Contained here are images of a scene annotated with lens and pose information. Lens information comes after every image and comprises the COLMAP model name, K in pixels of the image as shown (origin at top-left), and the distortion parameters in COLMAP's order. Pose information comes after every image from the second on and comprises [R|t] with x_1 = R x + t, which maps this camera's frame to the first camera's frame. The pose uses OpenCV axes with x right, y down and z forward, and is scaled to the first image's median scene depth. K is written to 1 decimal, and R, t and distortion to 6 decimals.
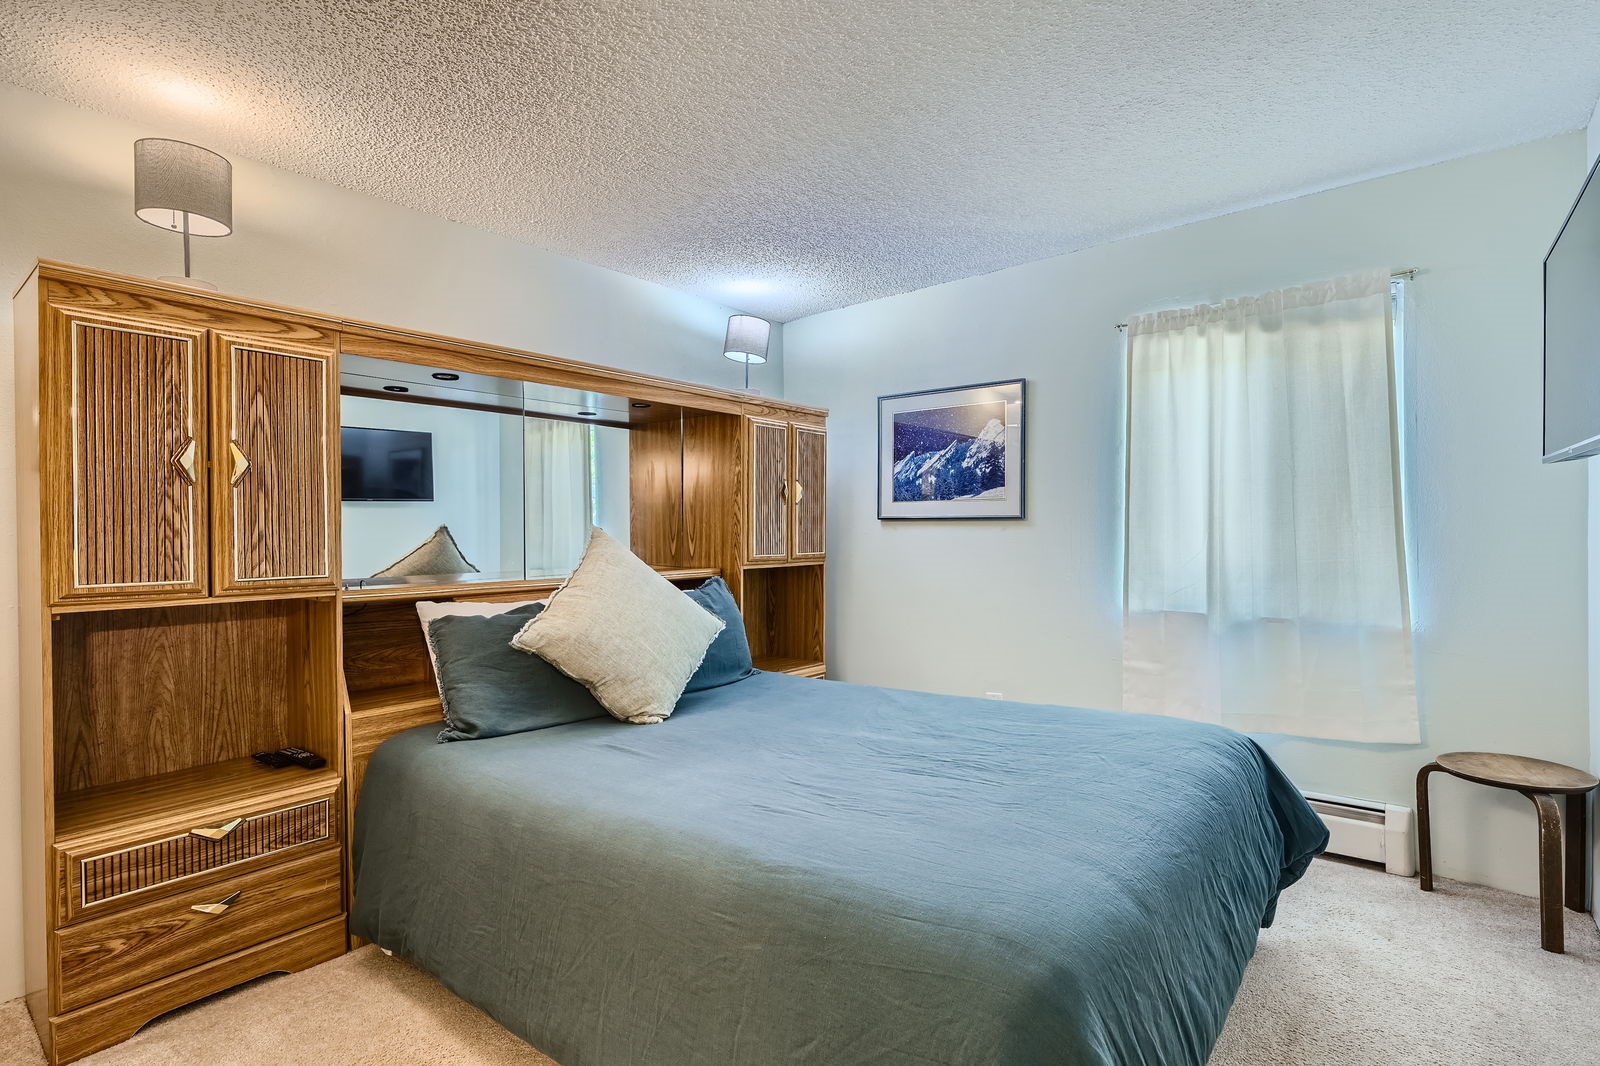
lens RADIAL K [[763.4, 0, 795.8], [0, 763.4, 530.7], [0, 0, 1]] dist [-0.001430, 0.000146]
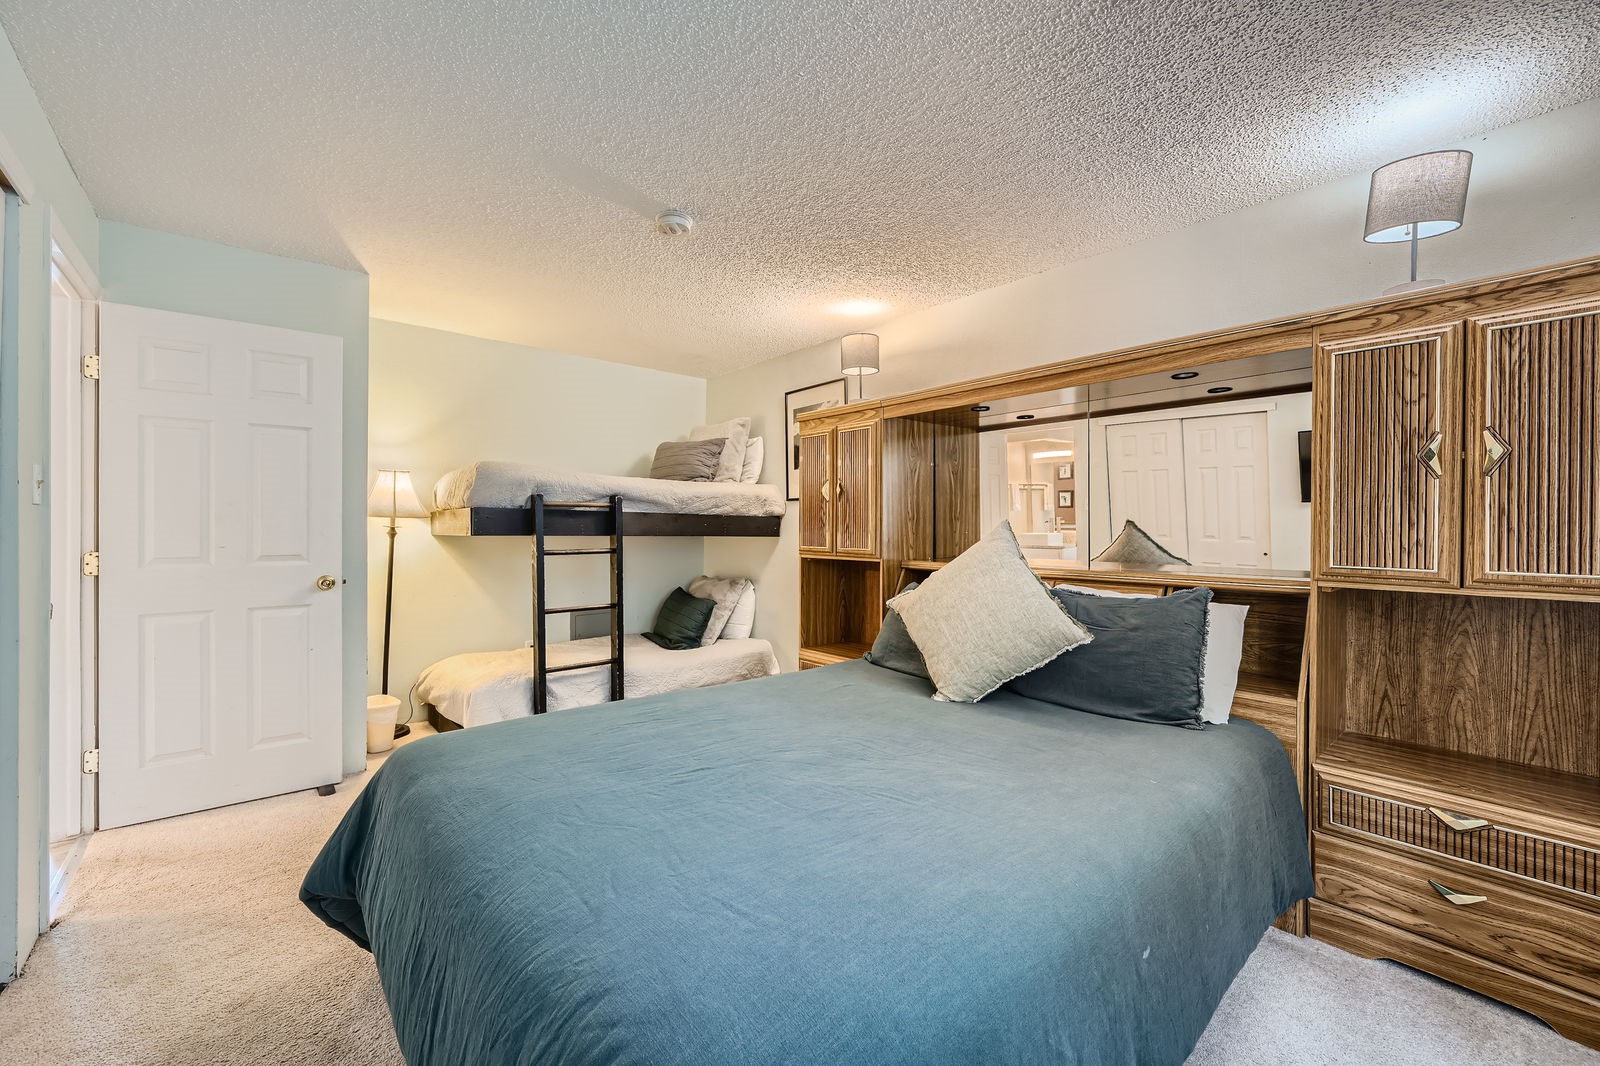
lens RADIAL K [[649.5, 0, 793.0], [0, 649.5, 523.7], [0, 0, 1]] dist [0.001052, 0.000272]
pose [[-0.181120, 0.007769, -0.983430, 0.231862], [0.000047, 0.999969, 0.007891, -0.003130], [0.983461, 0.001383, -0.181115, 0.286502]]
